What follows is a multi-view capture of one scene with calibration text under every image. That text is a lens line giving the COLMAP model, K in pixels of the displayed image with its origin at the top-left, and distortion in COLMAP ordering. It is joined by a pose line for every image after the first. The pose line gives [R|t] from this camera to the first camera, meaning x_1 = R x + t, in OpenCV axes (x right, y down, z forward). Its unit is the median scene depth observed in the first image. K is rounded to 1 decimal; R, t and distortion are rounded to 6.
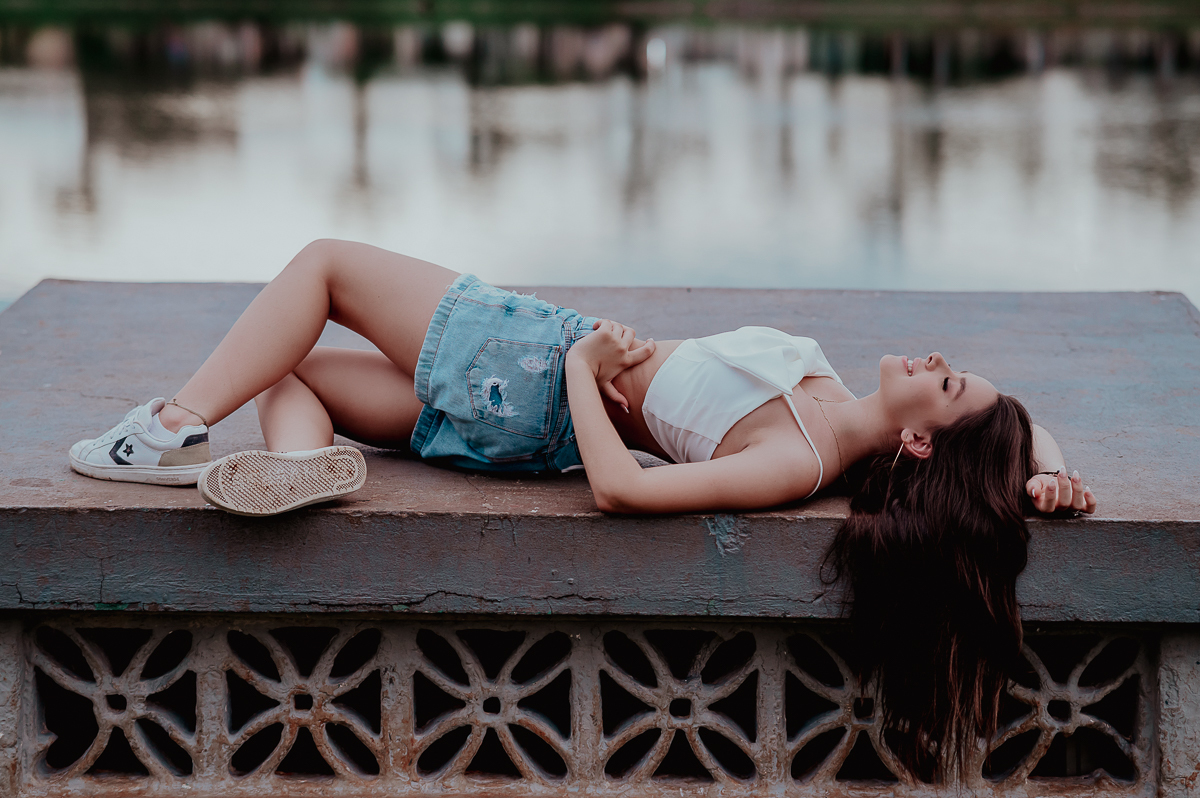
lens RADIAL K [[2907.3, 0, 592.3], [0, 2907.3, 404.2], [0, 0, 1]] dist [0.258162, 0.000000]
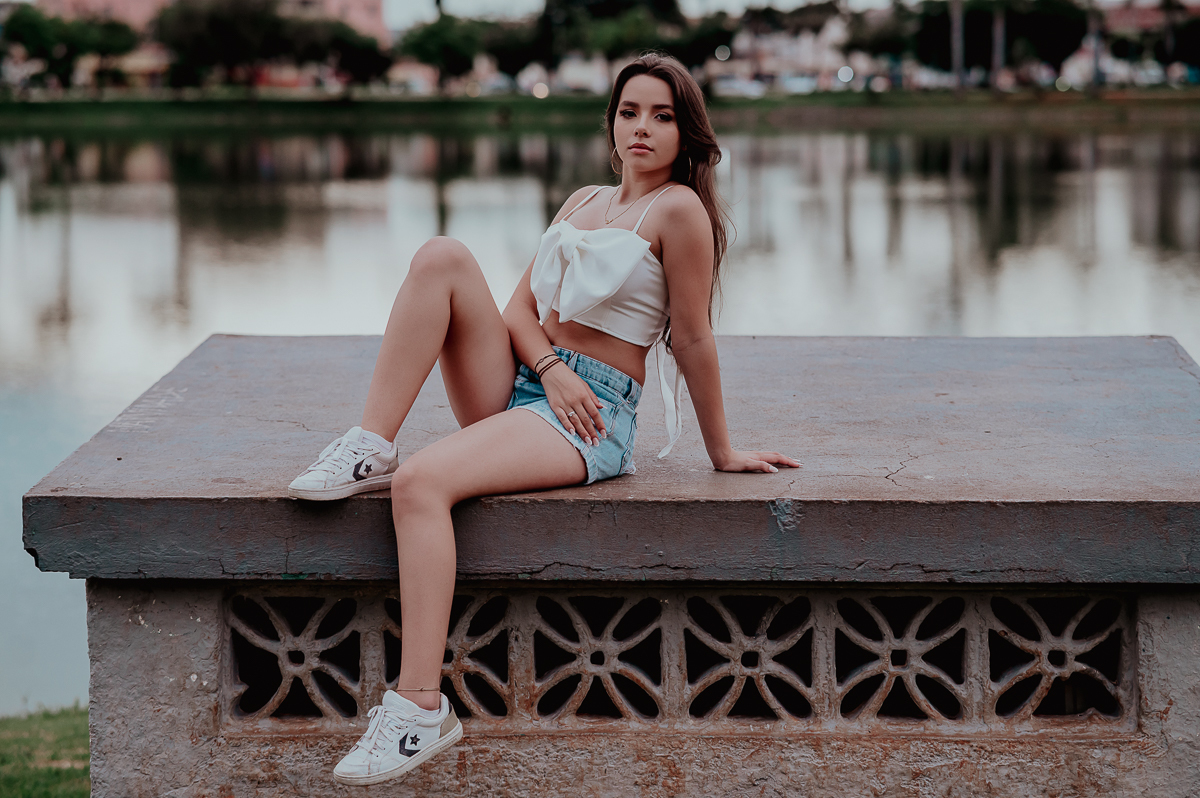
lens RADIAL K [[2907.3, 0, 605.6], [0, 2907.3, 393.2], [0, 0, 1]] dist [0.258162, 0.000000]
pose [[0.999770, -0.009414, -0.019257, -0.006089], [0.008588, 0.999058, -0.042540, 0.043544], [0.019639, 0.042365, 0.998909, -0.239803]]
